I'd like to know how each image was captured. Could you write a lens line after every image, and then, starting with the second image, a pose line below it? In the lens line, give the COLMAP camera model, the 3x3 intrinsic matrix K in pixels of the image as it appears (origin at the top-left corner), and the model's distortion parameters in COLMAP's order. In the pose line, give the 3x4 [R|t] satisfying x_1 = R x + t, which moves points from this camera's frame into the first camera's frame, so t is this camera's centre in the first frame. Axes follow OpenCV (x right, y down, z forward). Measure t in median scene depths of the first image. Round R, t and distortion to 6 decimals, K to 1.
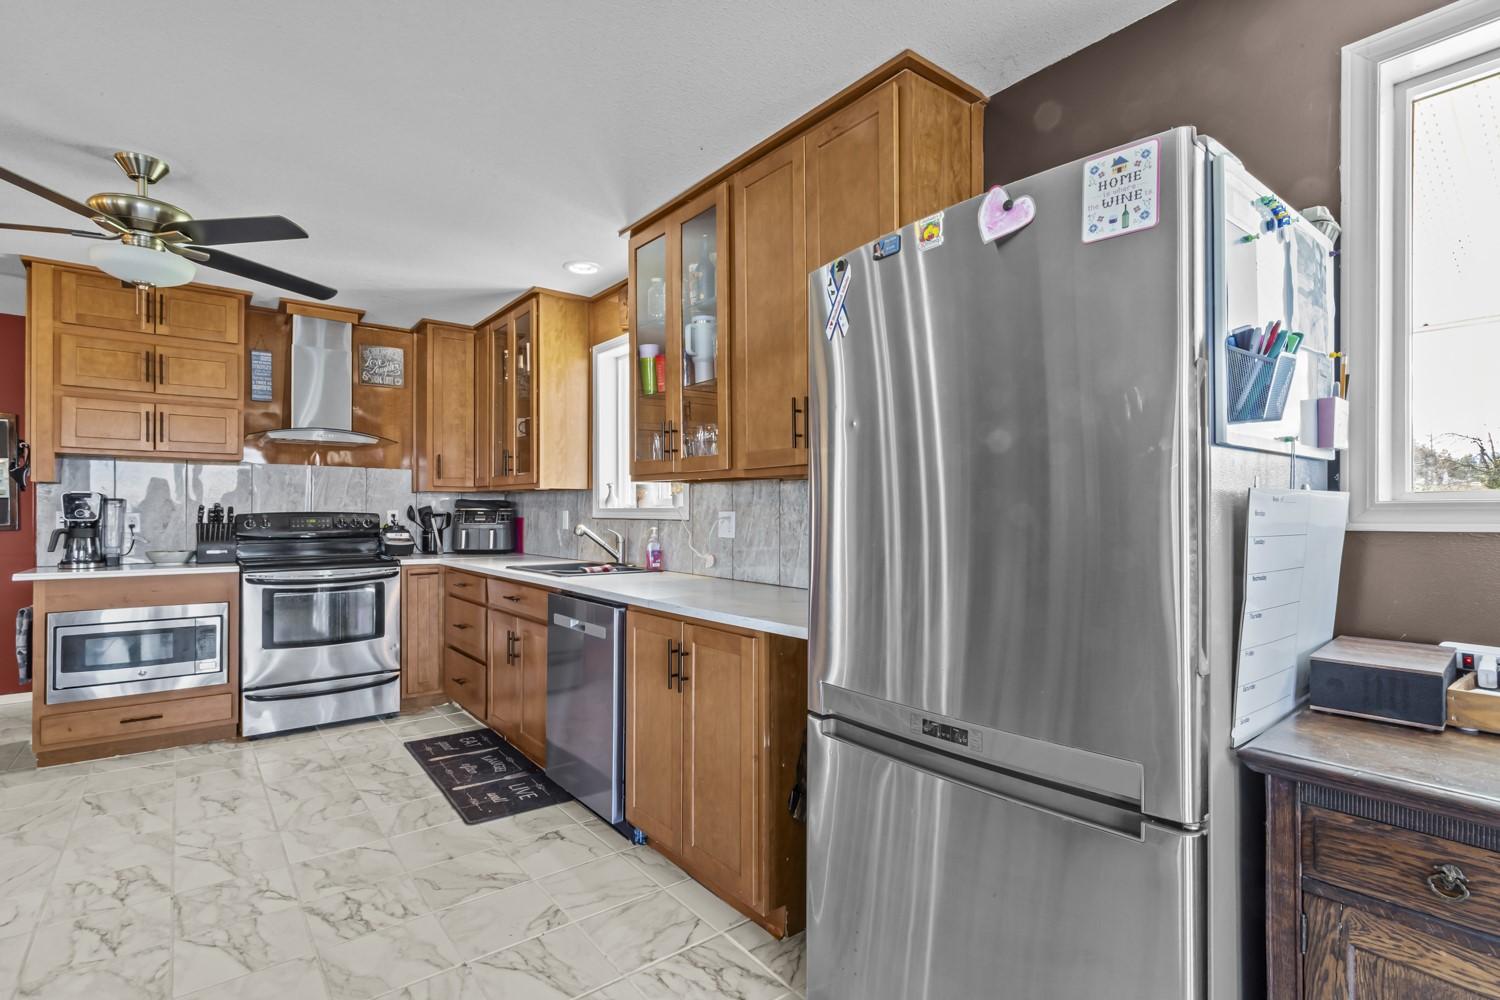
lens RADIAL K [[713.6, 0, 749.1], [0, 713.6, 508.4], [0, 0, 1]] dist [-0.002441, 0.000305]
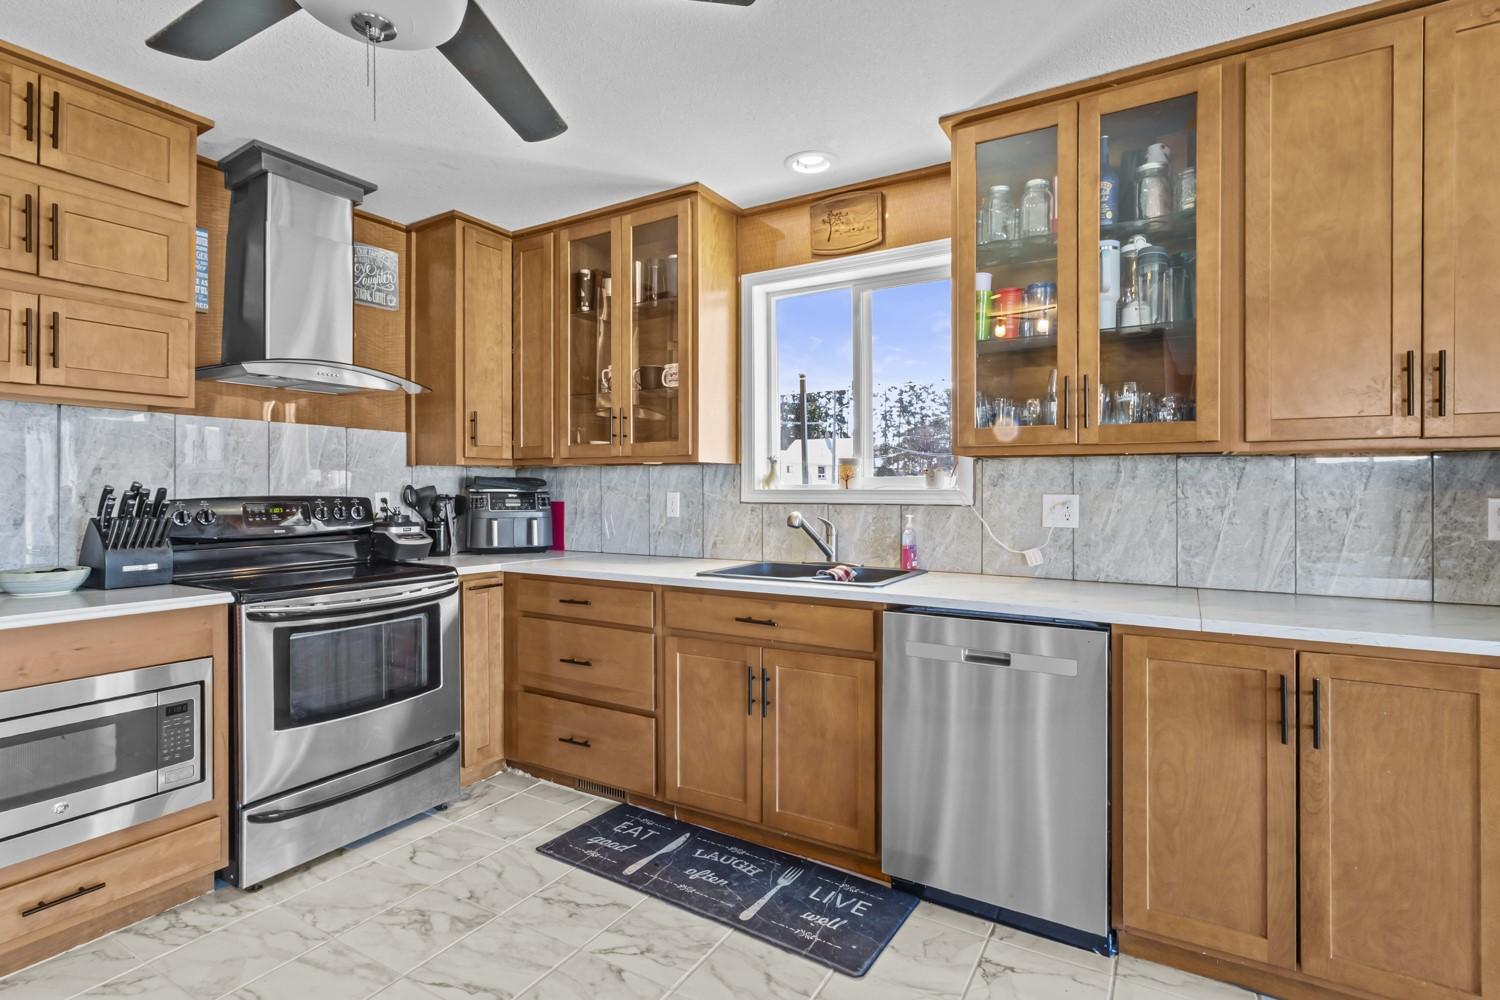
lens RADIAL K [[725.9, 0, 749.4], [0, 725.9, 488.1], [0, 0, 1]] dist [-0.000187, 0.000174]
pose [[0.936162, -0.001594, 0.351566, -0.546906], [0.000276, 0.999993, 0.003800, -0.005376], [-0.351569, -0.003460, 0.936156, 0.316053]]
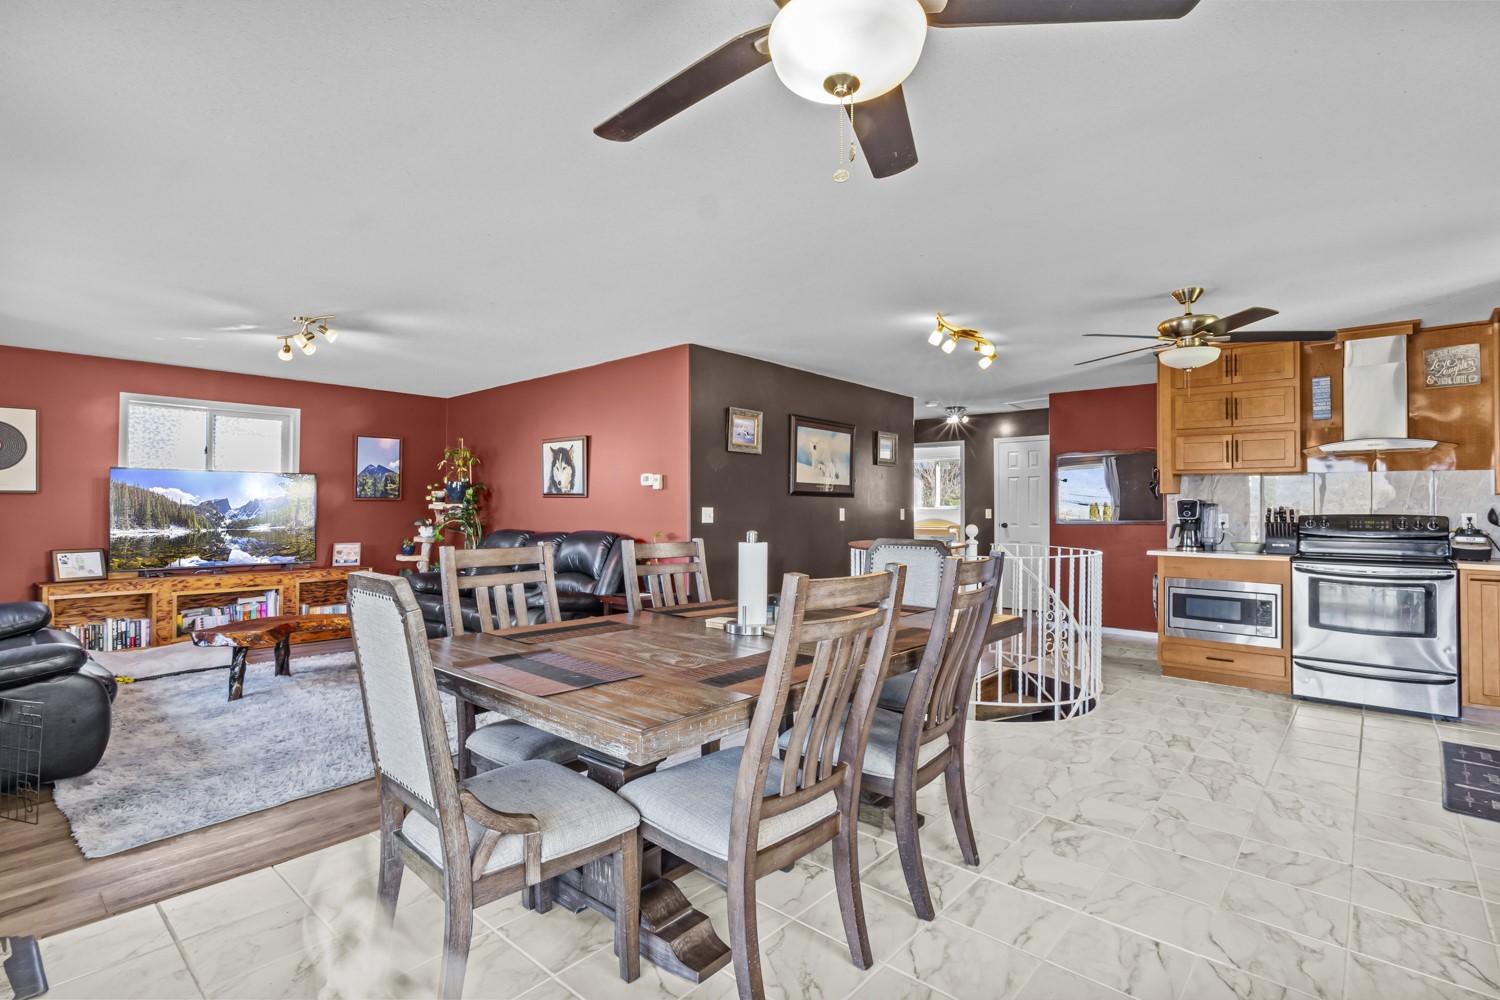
lens RADIAL K [[707.4, 0, 748.8], [0, 707.4, 497.8], [0, 0, 1]] dist [0.000027, 0.000145]
pose [[0.170518, -0.014442, -0.985249, 0.360207], [-0.002045, 0.999885, -0.015010, -0.002331], [0.985352, 0.004574, 0.170469, -0.155182]]
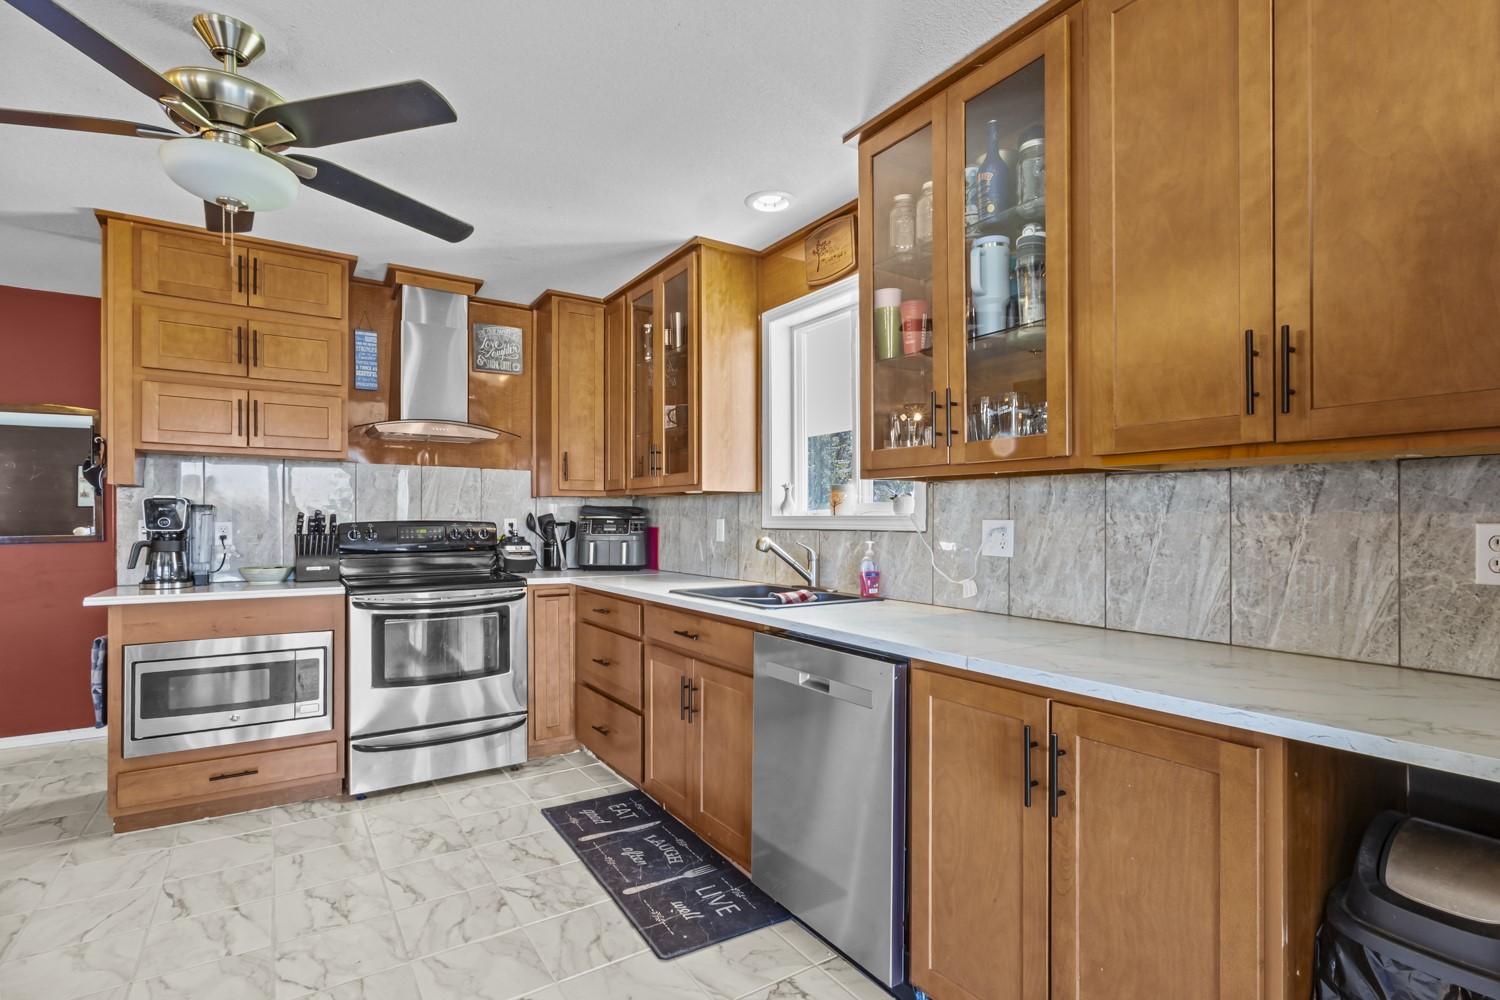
lens RADIAL K [[719.1, 0, 748.9], [0, 719.1, 518.9], [0, 0, 1]] dist [-0.002368, 0.001076]
pose [[0.996205, -0.000447, -0.087041, -0.186239], [0.000739, 0.999994, 0.003327, 0.000407], [0.087039, -0.003379, 0.996199, 0.223954]]
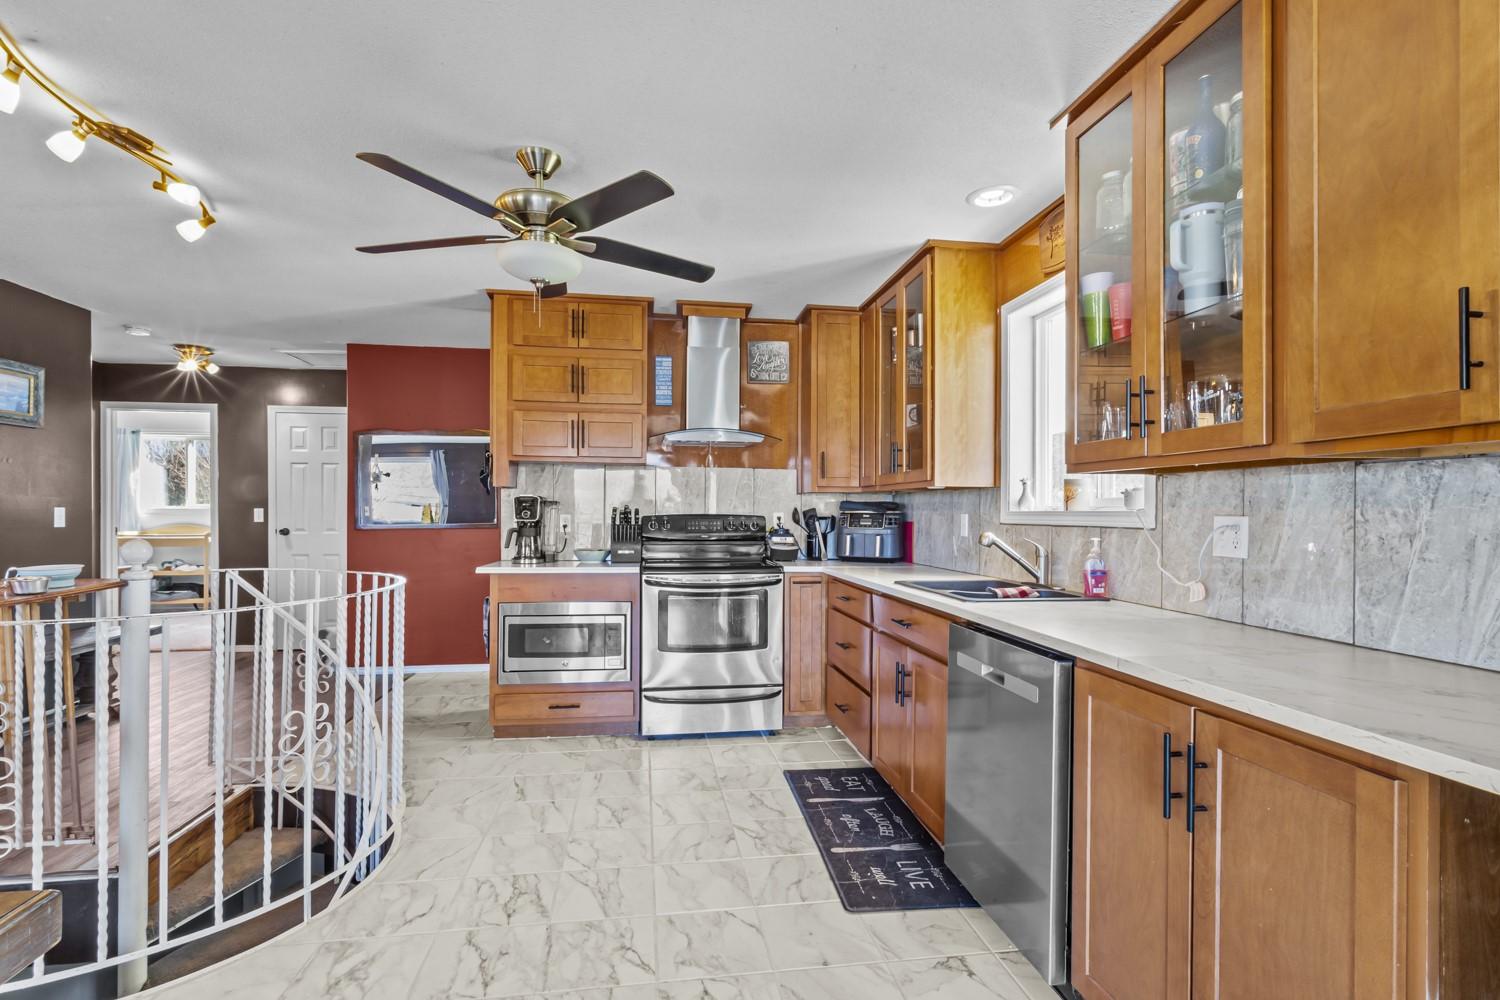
lens RADIAL K [[716.8, 0, 748.7], [0, 716.8, 516.0], [0, 0, 1]] dist [-0.001615, 0.000939]
pose [[0.865575, 0.006065, -0.500743, -0.071847], [-0.002924, 0.999971, 0.007058, 0.000467], [0.500771, -0.004645, 0.865567, 0.198688]]
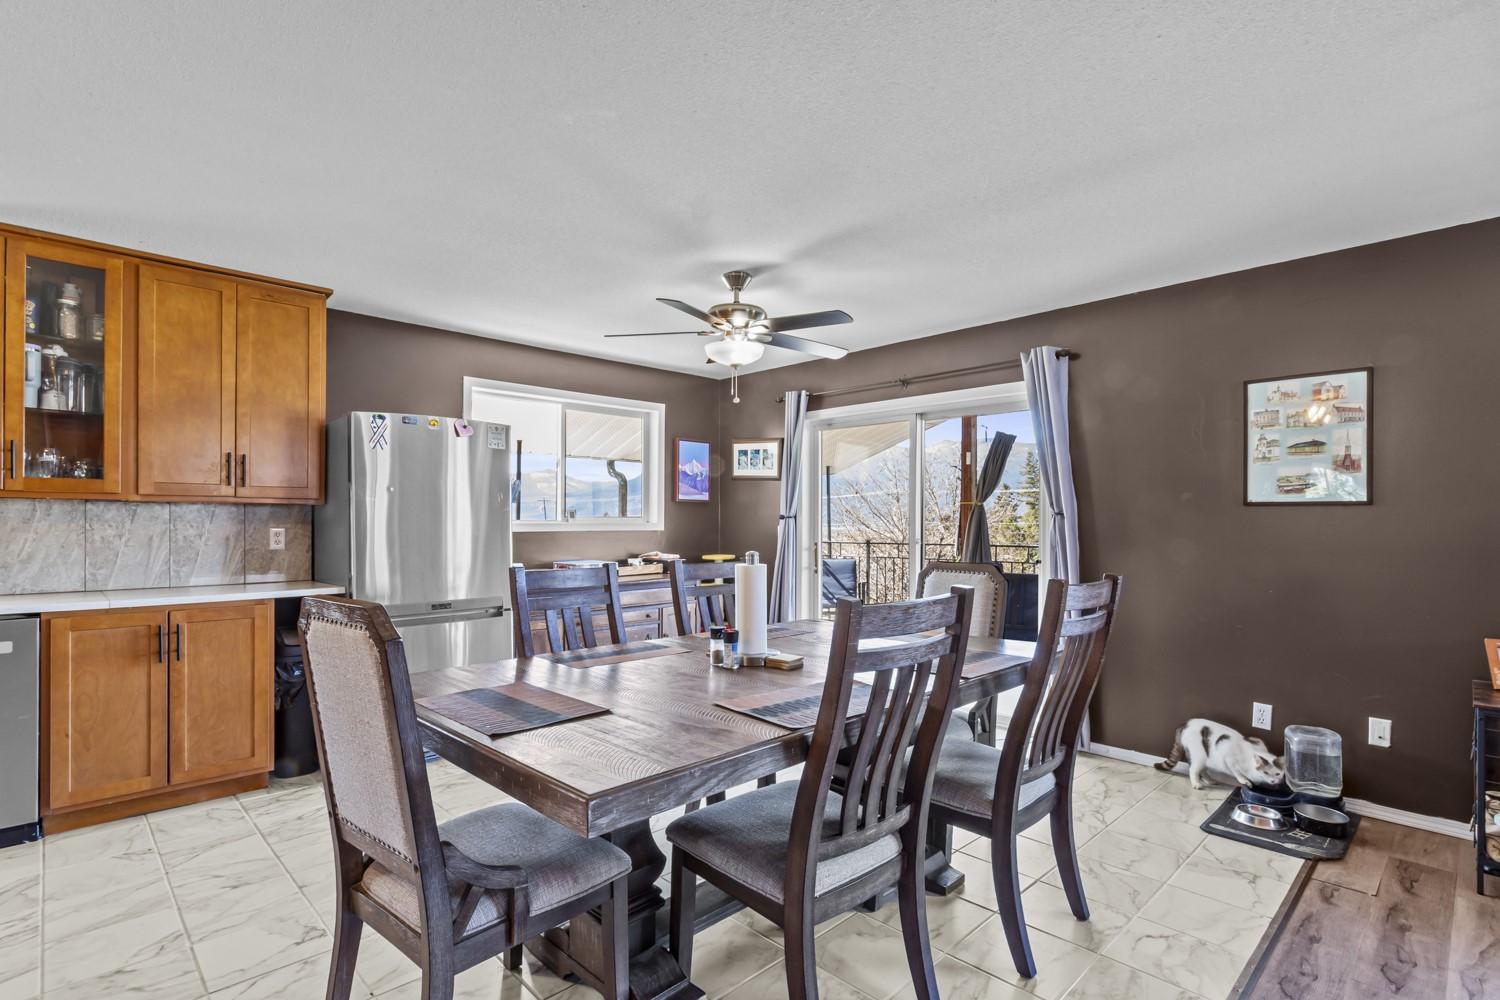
lens RADIAL K [[719.1, 0, 748.9], [0, 719.1, 518.9], [0, 0, 1]] dist [-0.002368, 0.001076]
pose [[-0.100732, 0.004919, 0.994901, -0.963821], [-0.002661, 0.999983, -0.005214, -0.005248], [-0.994910, -0.003173, -0.100717, 0.034536]]
